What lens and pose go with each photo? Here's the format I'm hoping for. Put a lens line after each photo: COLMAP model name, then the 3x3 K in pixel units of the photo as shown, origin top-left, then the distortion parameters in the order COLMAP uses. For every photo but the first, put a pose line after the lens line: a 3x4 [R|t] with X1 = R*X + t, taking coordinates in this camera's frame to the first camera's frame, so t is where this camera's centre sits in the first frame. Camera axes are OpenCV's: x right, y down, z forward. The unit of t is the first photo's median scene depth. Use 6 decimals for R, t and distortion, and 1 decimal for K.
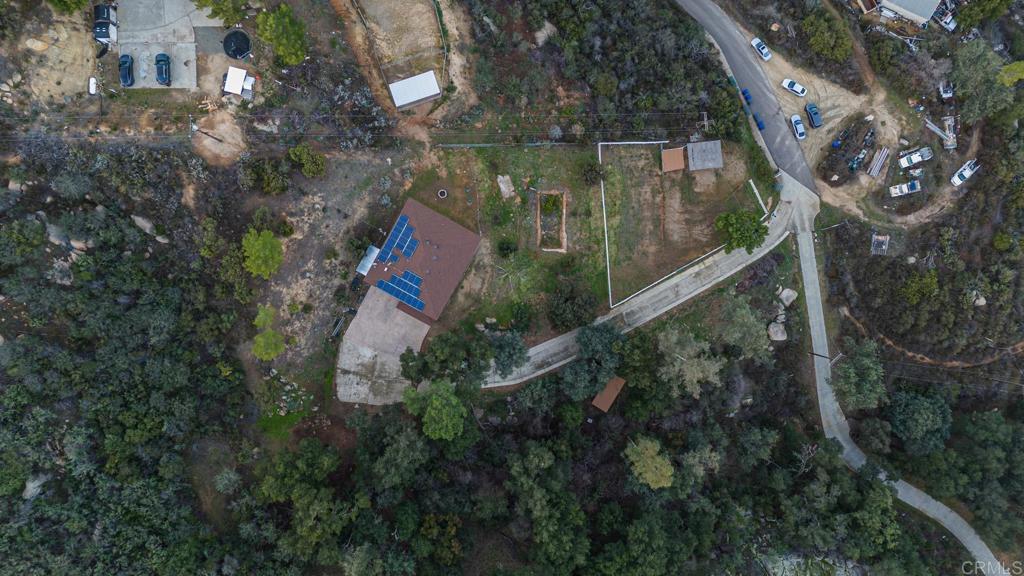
lens RADIAL K [[713.9, 0, 518.7], [0, 713.9, 284.0], [0, 0, 1]] dist [0.081886, -0.086163]
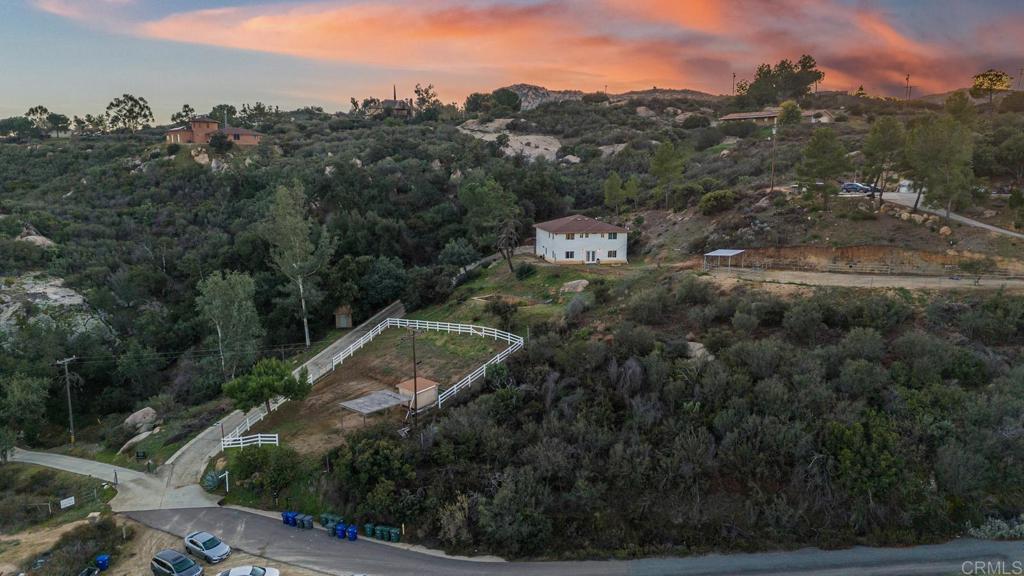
lens RADIAL K [[713.9, 0, 508.9], [0, 713.9, 290.1], [0, 0, 1]] dist [0.081886, -0.086163]
pose [[-0.779306, 0.070761, -0.622635, 0.610053], [-0.625985, -0.133463, 0.768330, -0.789494], [-0.028731, 0.988524, 0.148304, 0.926885]]
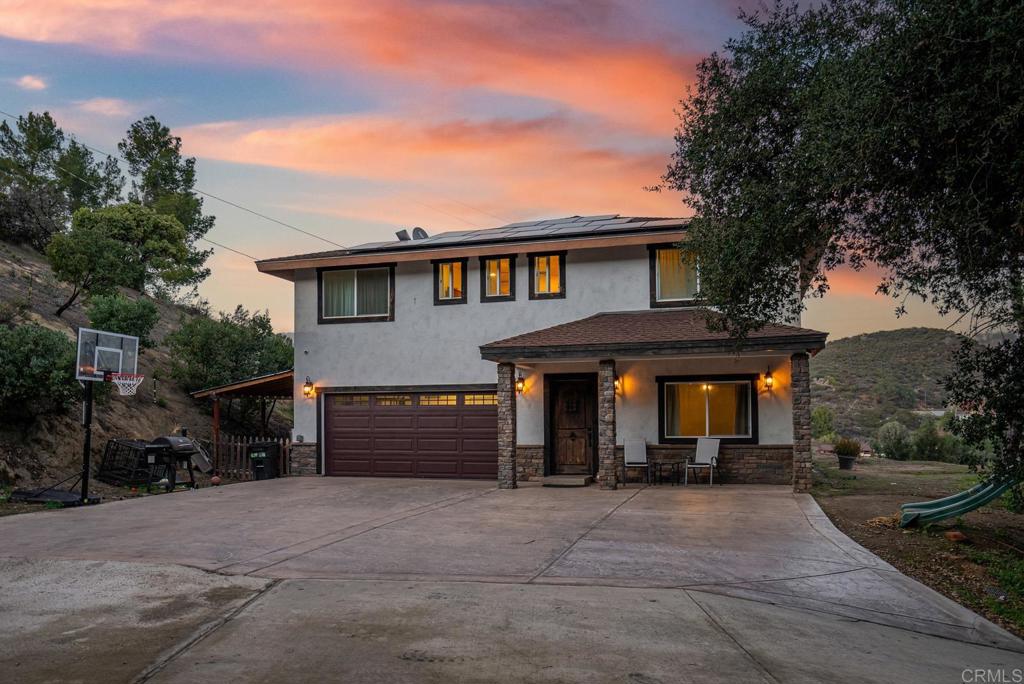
lens RADIAL K [[786.4, 0, 515.8], [0, 786.4, 412.4], [0, 0, 1]] dist [0.019164, 0.024967]
pose [[0.976217, -0.031677, 0.214468, -0.196951], [0.213868, -0.021295, -0.976631, 0.168882], [0.035504, 0.999271, -0.014014, 1.022517]]
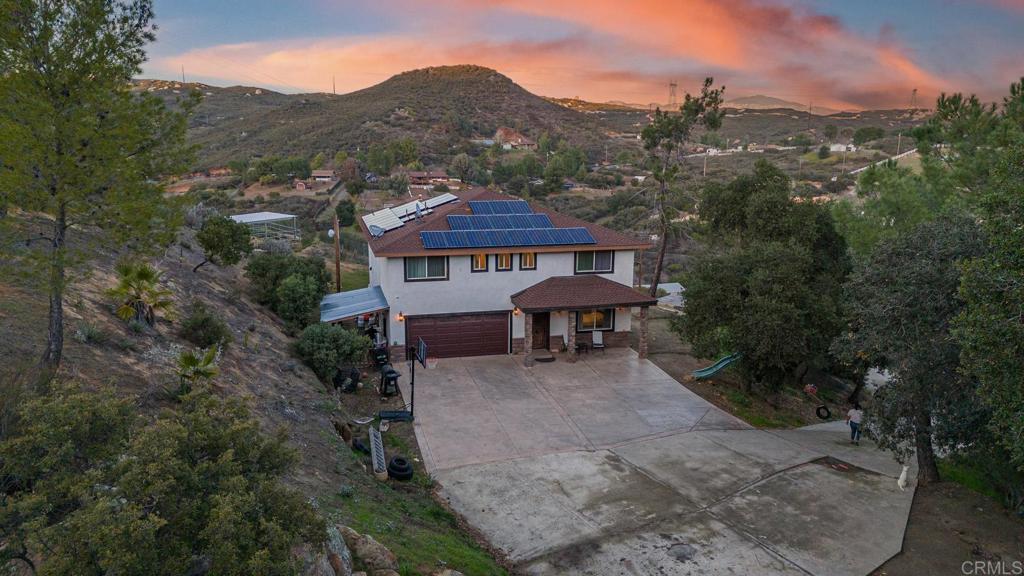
lens RADIAL K [[713.9, 0, 504.8], [0, 713.9, 293.7], [0, 0, 1]] dist [0.081886, -0.086163]
pose [[0.729247, -0.171989, 0.662282, -0.358841], [0.684083, 0.161901, -0.711209, 0.222653], [0.015096, 0.971704, 0.235721, 0.938848]]
